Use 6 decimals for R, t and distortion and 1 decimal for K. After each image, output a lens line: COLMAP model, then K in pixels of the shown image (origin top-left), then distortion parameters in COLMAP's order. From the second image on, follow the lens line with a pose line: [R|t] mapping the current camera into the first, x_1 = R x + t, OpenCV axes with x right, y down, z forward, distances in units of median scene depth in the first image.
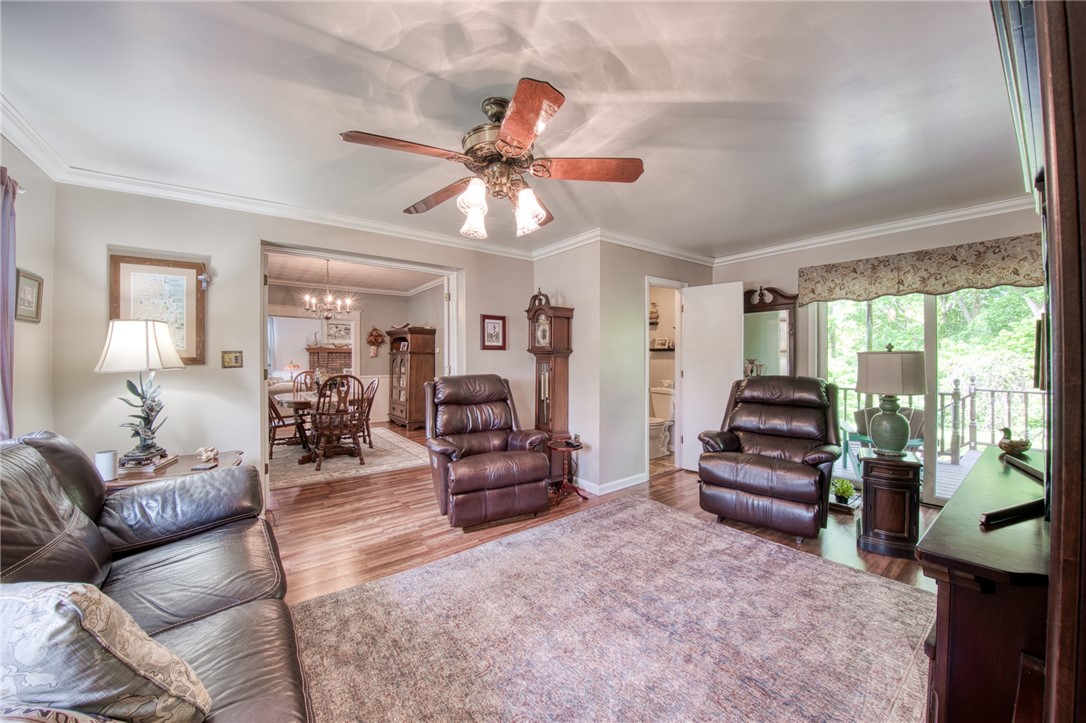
lens RADIAL K [[394.4, 0, 538.7], [0, 394.4, 359.7], [0, 0, 1]] dist [-0.013337, -0.000098]
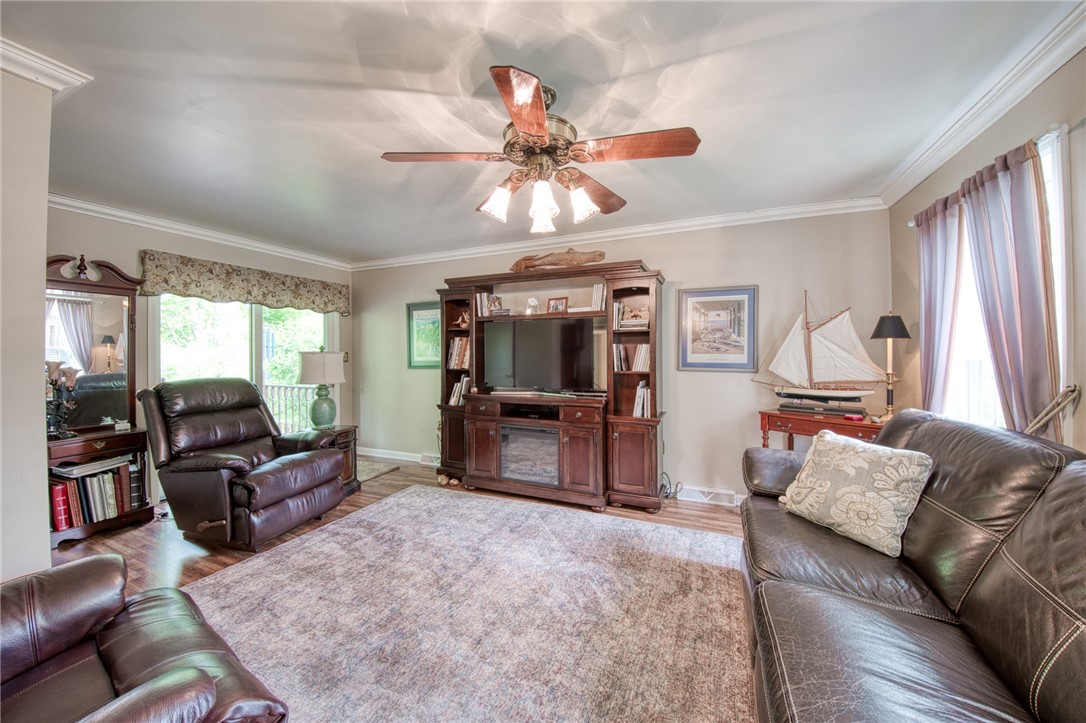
lens RADIAL K [[394.4, 0, 538.7], [0, 394.4, 359.7], [0, 0, 1]] dist [-0.013337, -0.000098]
pose [[-0.475947, -0.009684, 0.879421, -0.636960], [0.016119, 0.999675, 0.019732, -0.007997], [-0.879326, 0.023567, -0.475636, 0.980779]]
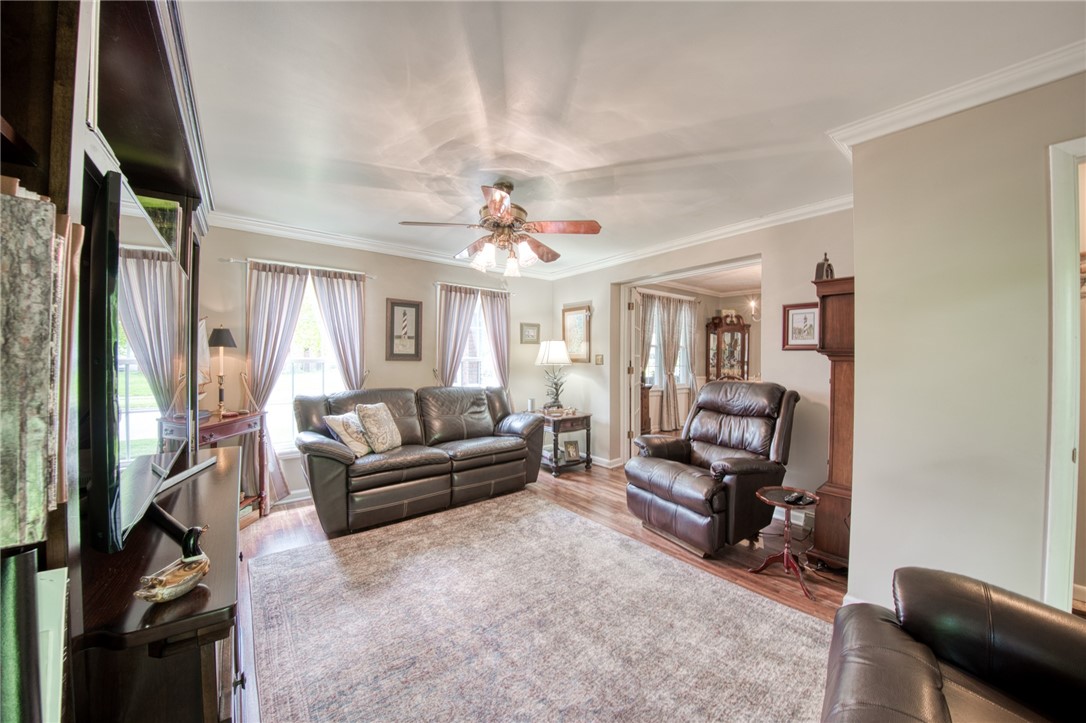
lens RADIAL K [[394.4, 0, 538.7], [0, 394.4, 359.7], [0, 0, 1]] dist [-0.013337, -0.000098]
pose [[0.015890, 0.002573, -0.999870, 0.906353], [-0.014050, 0.999899, 0.002350, -0.002517], [0.999775, 0.014011, 0.015925, 0.745639]]
